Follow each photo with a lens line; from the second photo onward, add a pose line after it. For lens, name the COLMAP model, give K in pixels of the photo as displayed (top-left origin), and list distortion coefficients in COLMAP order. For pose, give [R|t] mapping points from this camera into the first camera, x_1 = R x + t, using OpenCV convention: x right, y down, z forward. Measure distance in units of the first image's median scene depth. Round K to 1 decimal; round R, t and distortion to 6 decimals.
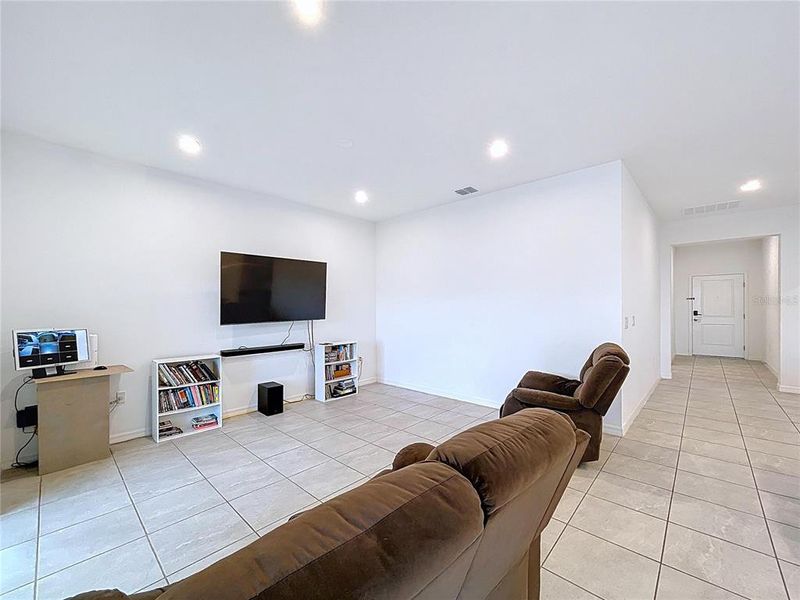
lens RADIAL K [[325.2, 0, 396.6], [0, 325.2, 306.6], [0, 0, 1]] dist [0.000260, -0.000526]
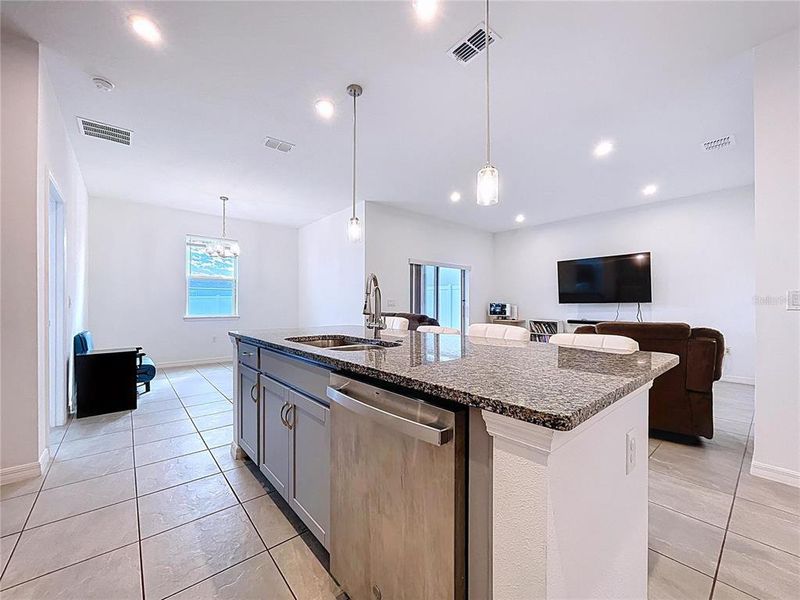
lens RADIAL K [[325.2, 0, 396.6], [0, 325.2, 306.6], [0, 0, 1]] dist [0.000260, -0.000526]
pose [[-0.112271, 0.017865, -0.993517, 1.404143], [0.002224, 0.999840, 0.017728, 0.042663], [0.993675, -0.000219, -0.112293, 0.348152]]
